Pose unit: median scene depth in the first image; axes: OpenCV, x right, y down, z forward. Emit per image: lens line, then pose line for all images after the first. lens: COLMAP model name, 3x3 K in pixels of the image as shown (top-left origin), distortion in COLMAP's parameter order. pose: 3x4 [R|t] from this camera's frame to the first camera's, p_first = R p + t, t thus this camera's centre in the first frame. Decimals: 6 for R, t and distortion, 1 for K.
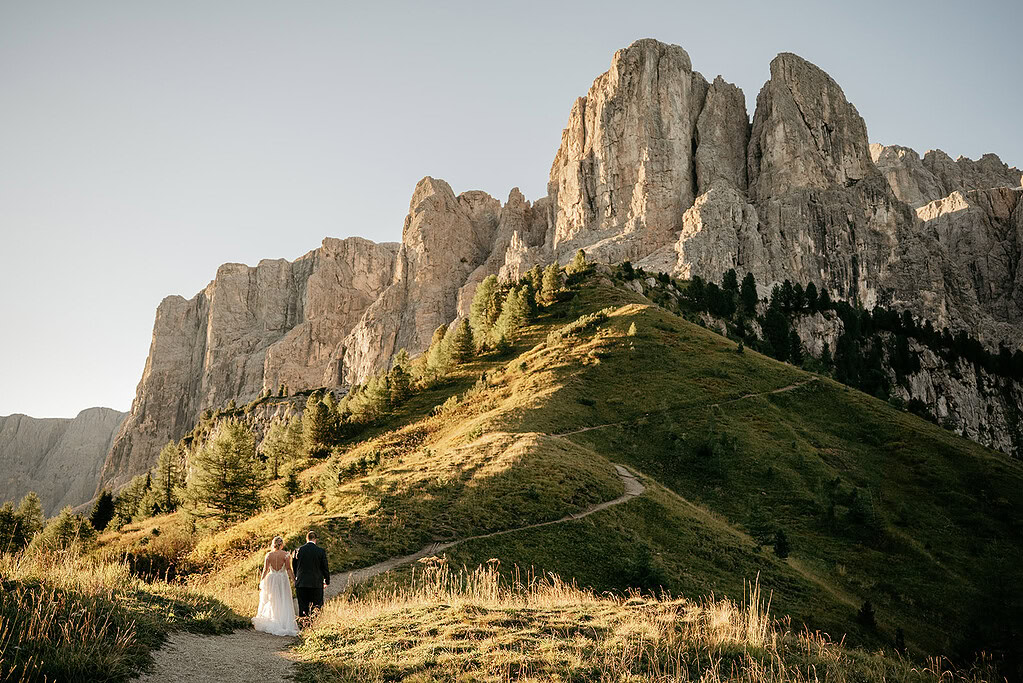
lens RADIAL K [[857.8, 0, 510.4], [0, 857.8, 337.3], [0, 0, 1]] dist [-0.202712, 0.191408]
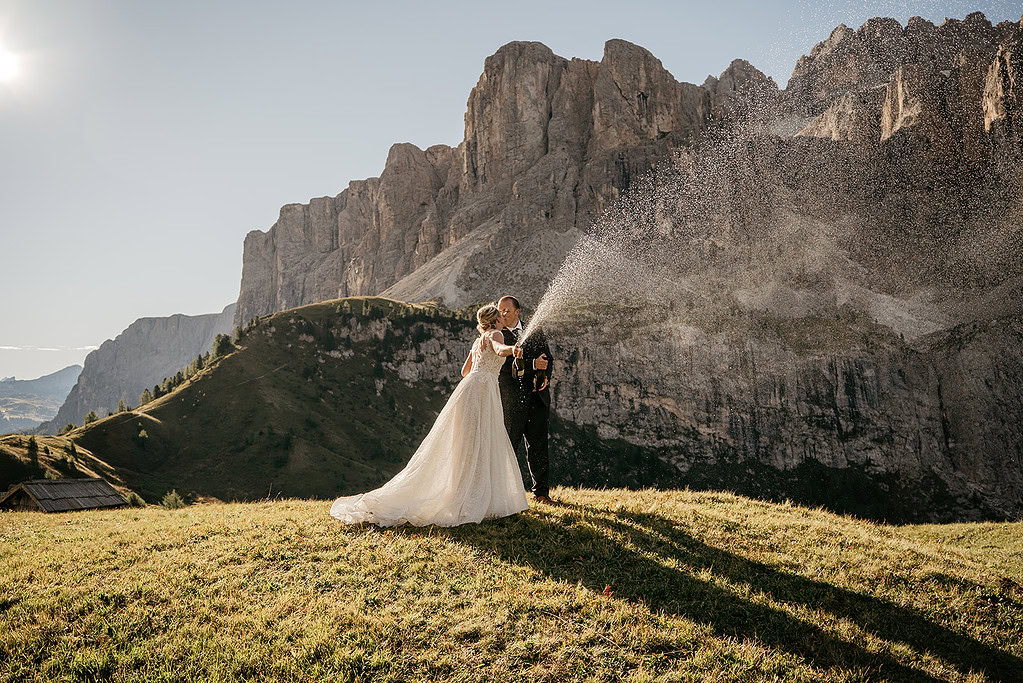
lens RADIAL K [[857.8, 0, 510.4], [0, 857.8, 337.3], [0, 0, 1]] dist [-0.202712, 0.191408]
pose [[0.980216, -0.065816, -0.186668, 0.408398], [0.097971, 0.980796, 0.168643, -0.121433], [0.171984, -0.183594, 0.967840, -0.442288]]
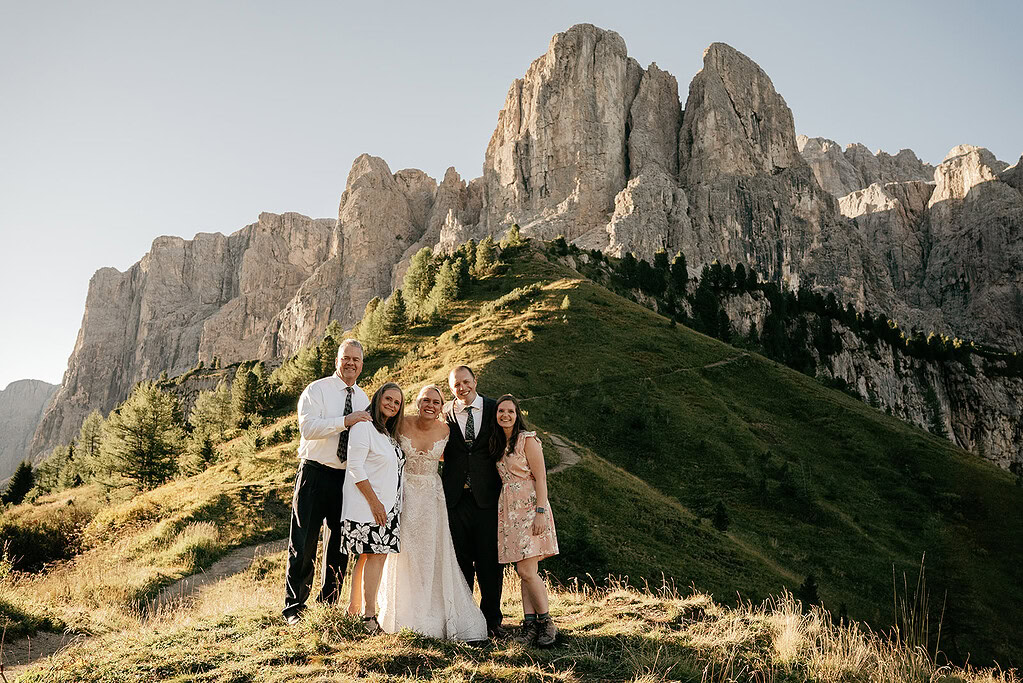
lens RADIAL K [[837.0, 0, 511.5], [0, 837.0, 341.5], [0, 0, 1]] dist [-0.202580, 0.194356]
pose [[0.996606, 0.014617, 0.081014, 0.000231], [-0.017119, 0.999395, 0.030274, 0.001568], [-0.080522, -0.031558, 0.996253, 0.005980]]
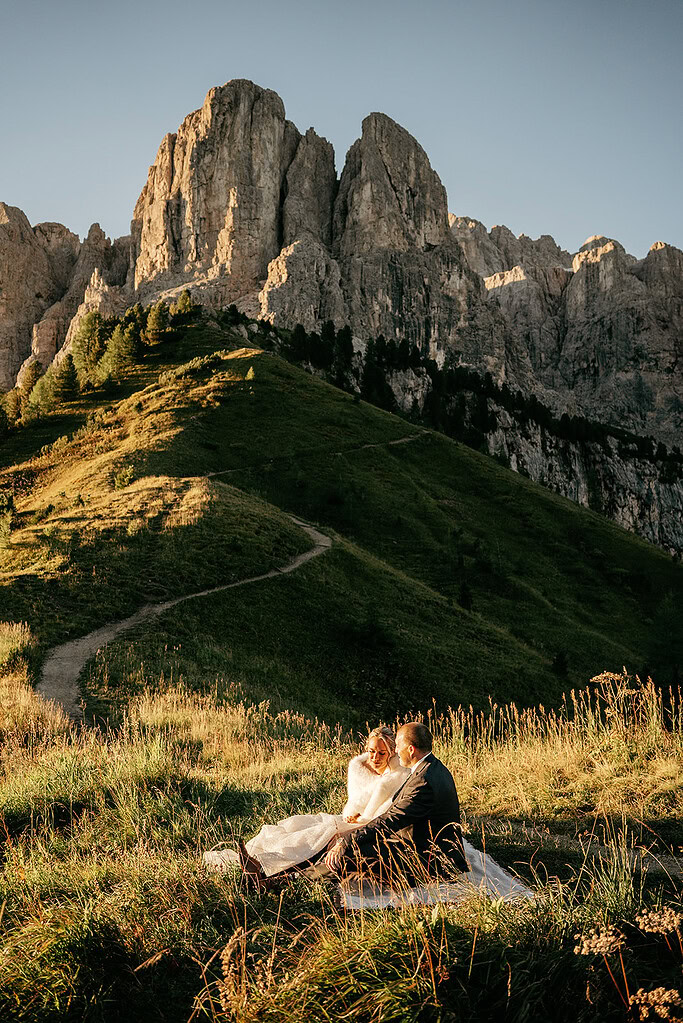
lens RADIAL K [[837.0, 0, 341.5], [0, 837.0, 511.5], [0, 0, 1]] dist [-0.202580, 0.194356]
pose [[0.951531, 0.009379, 0.307411, -0.009829], [-0.055953, 0.988134, 0.143042, 0.000929], [-0.302422, -0.153309, 0.940764, 0.008977]]
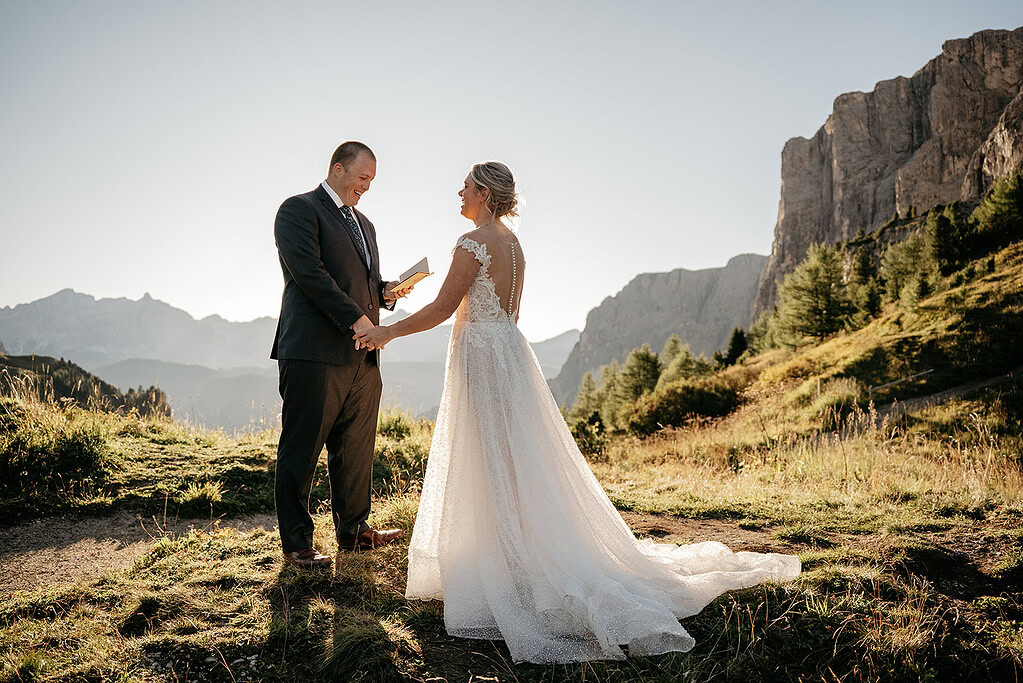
lens RADIAL K [[824.0, 0, 511.5], [0, 824.0, 341.5], [0, 0, 1]] dist [-0.195037, 0.177925]
pose [[0.729556, -0.046723, -0.682323, 0.003375], [0.185360, 0.973831, 0.131508, 0.002283], [0.658323, -0.222418, 0.719125, 0.009268]]
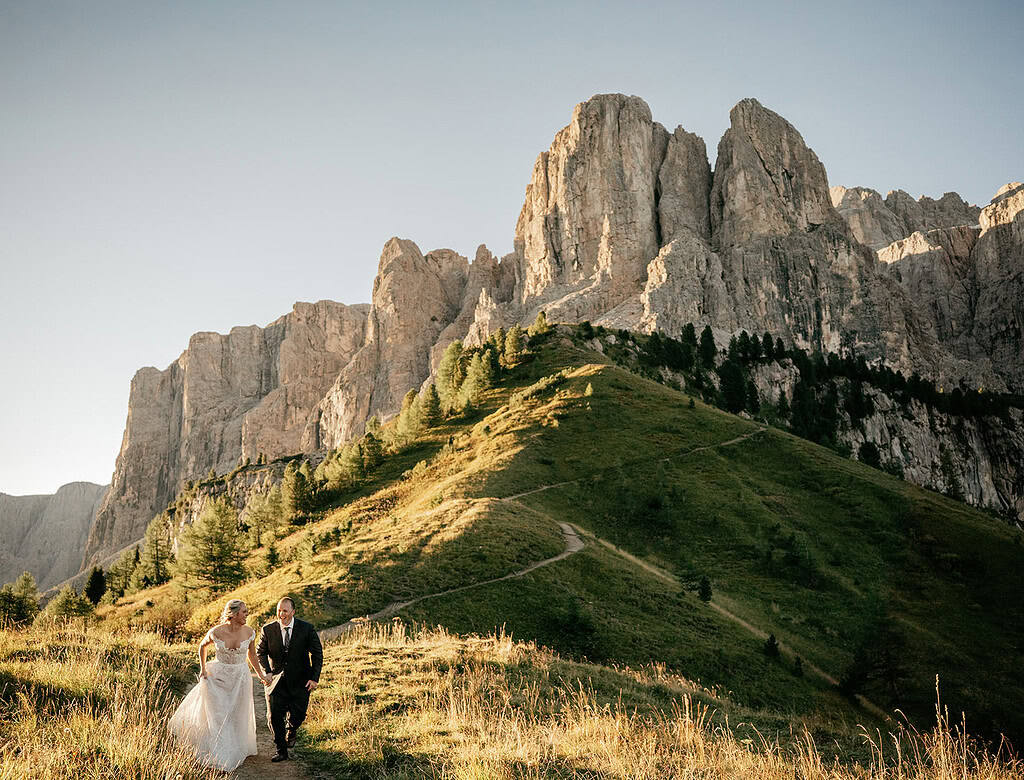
lens RADIAL K [[851.3, 0, 513.3], [0, 851.3, 439.7], [0, 0, 1]] dist [-0.201086, 0.186355]
pose [[0.998508, -0.045674, 0.029918, 0.002992], [0.043867, 0.997324, 0.058479, -0.002637], [-0.032509, -0.057079, 0.997840, -0.009598]]
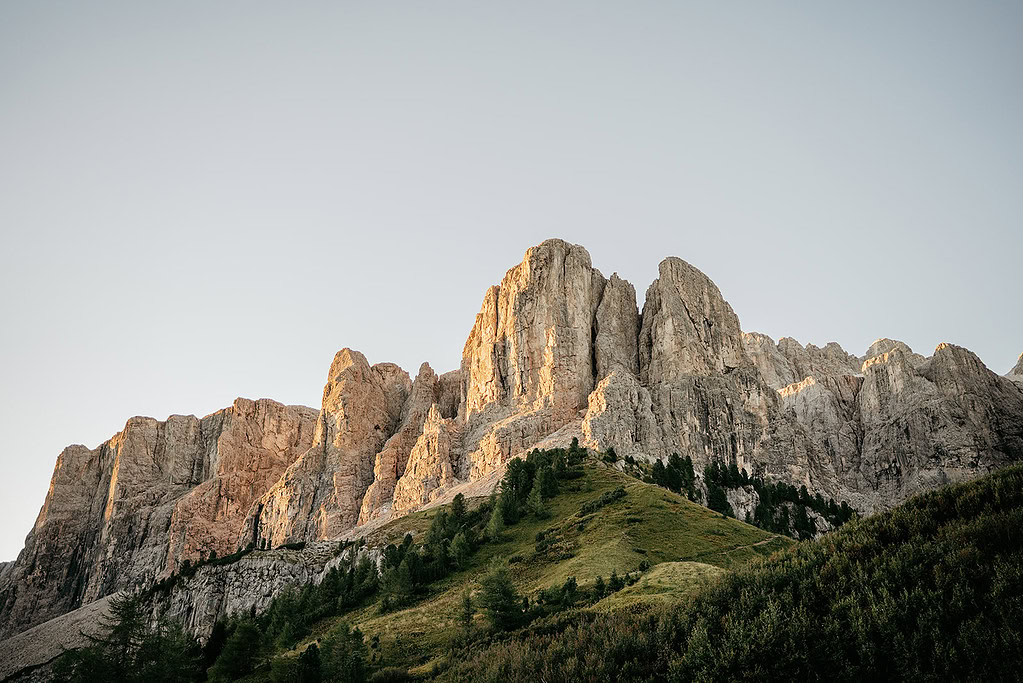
lens RADIAL K [[831.0, 0, 508.7], [0, 831.0, 331.1], [0, 0, 1]] dist [-0.202430, 0.189162]
pose [[0.987932, 0.052504, 0.145719, -0.060565], [-0.021964, 0.978776, -0.203755, -0.000711], [-0.153324, 0.198095, 0.968117, -0.068295]]
